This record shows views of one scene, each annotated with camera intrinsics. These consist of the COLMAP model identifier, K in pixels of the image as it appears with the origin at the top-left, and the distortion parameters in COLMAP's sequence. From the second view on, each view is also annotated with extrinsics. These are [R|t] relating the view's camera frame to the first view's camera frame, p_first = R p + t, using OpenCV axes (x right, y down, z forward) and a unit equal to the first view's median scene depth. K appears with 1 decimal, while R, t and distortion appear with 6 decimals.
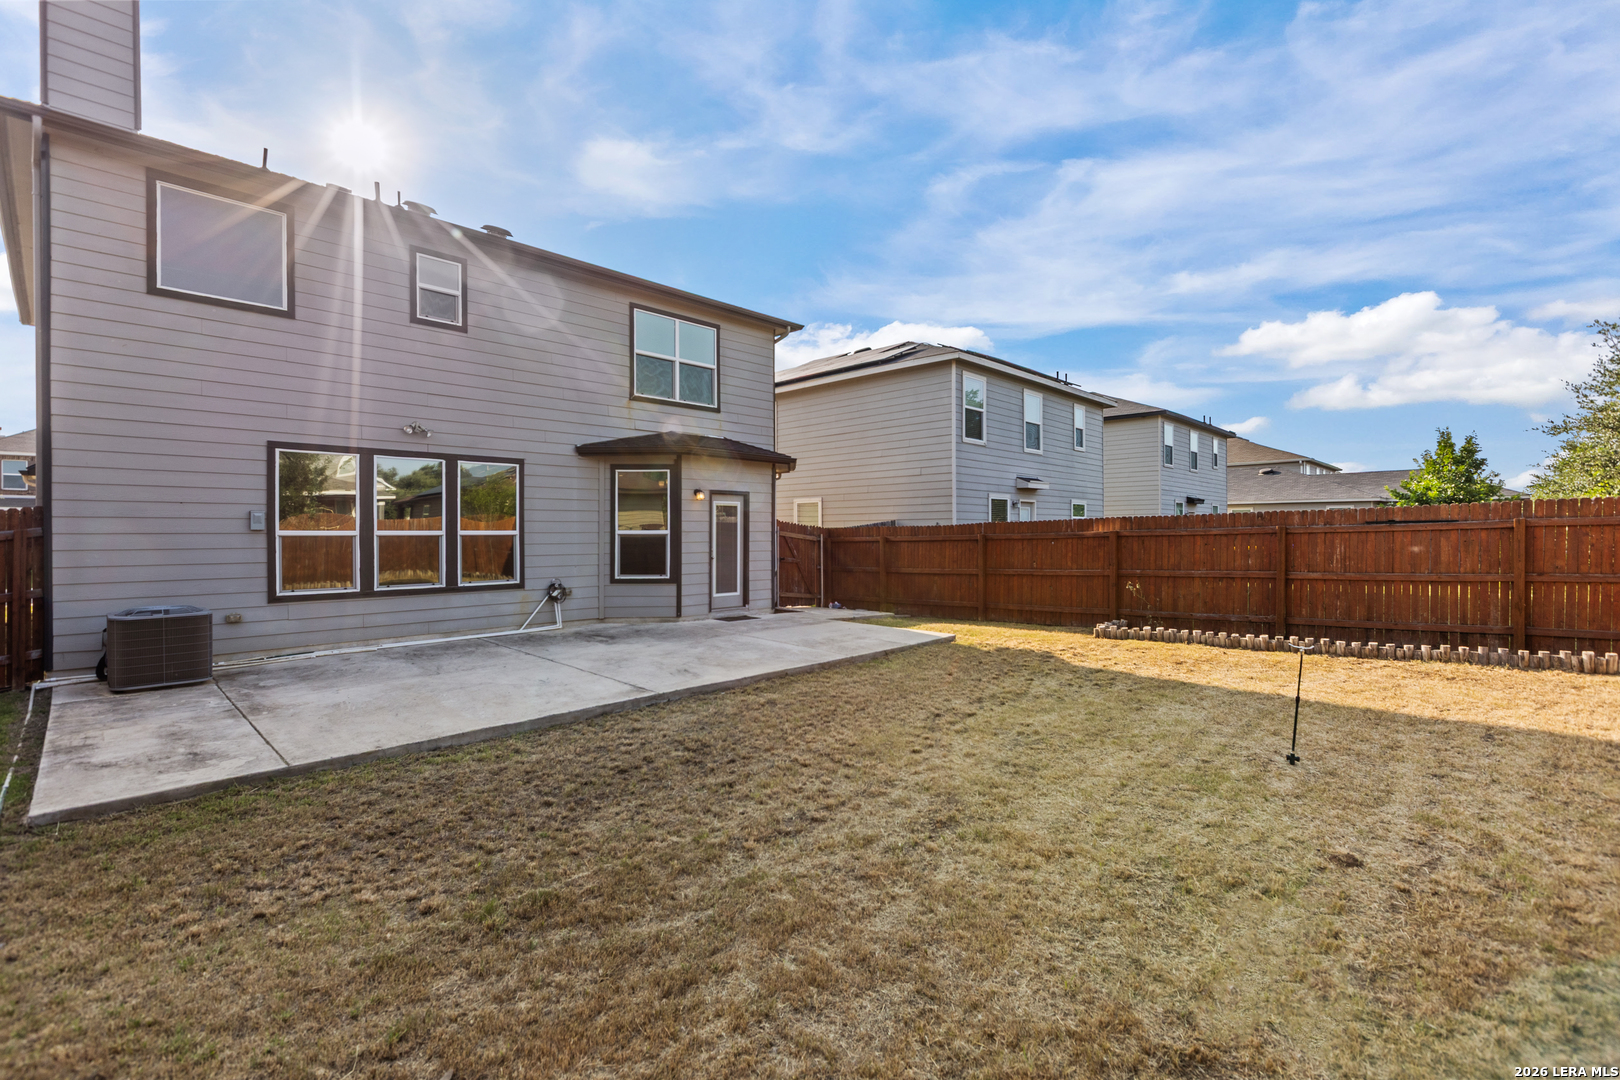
lens RADIAL K [[709.5, 0, 810.0], [0, 709.5, 540.0], [0, 0, 1]] dist [0.000612, 0.000036]
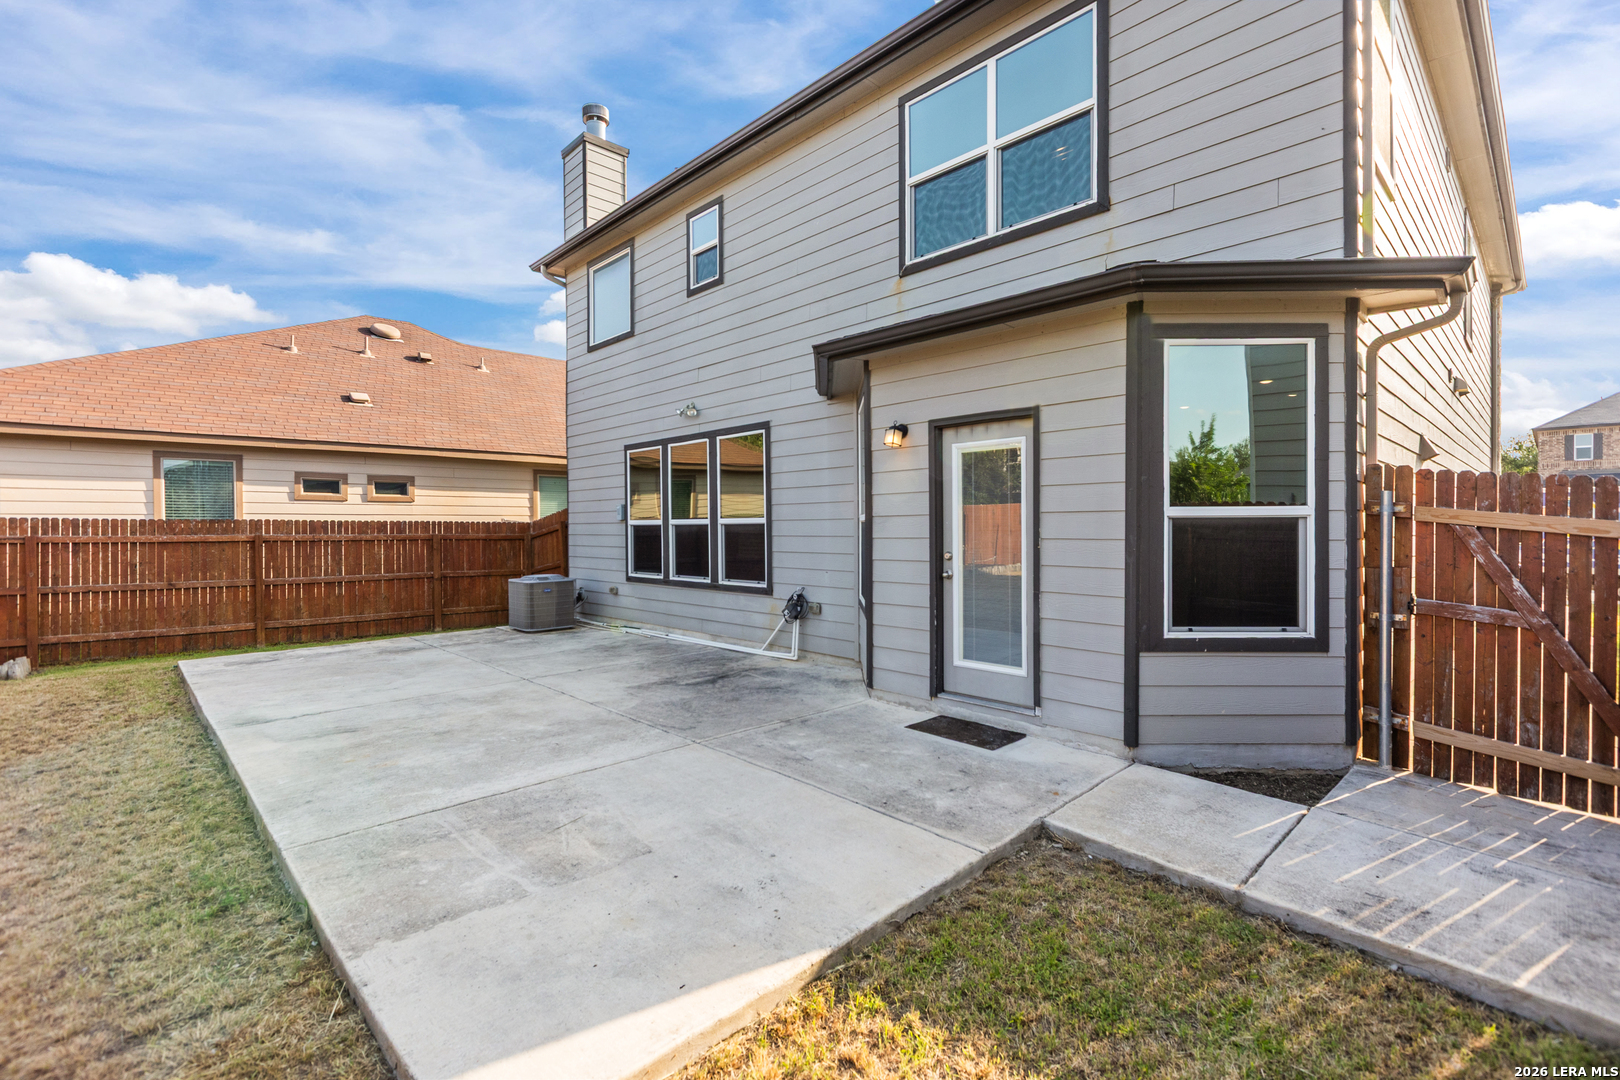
lens RADIAL K [[759.9, 0, 810.0], [0, 759.9, 540.0], [0, 0, 1]] dist [0.004051, -0.003399]
pose [[-0.068284, 0.020492, -0.997455, 0.384365], [-0.003770, 0.999777, 0.020798, -0.006517], [0.997659, 0.005180, -0.068191, 1.084047]]
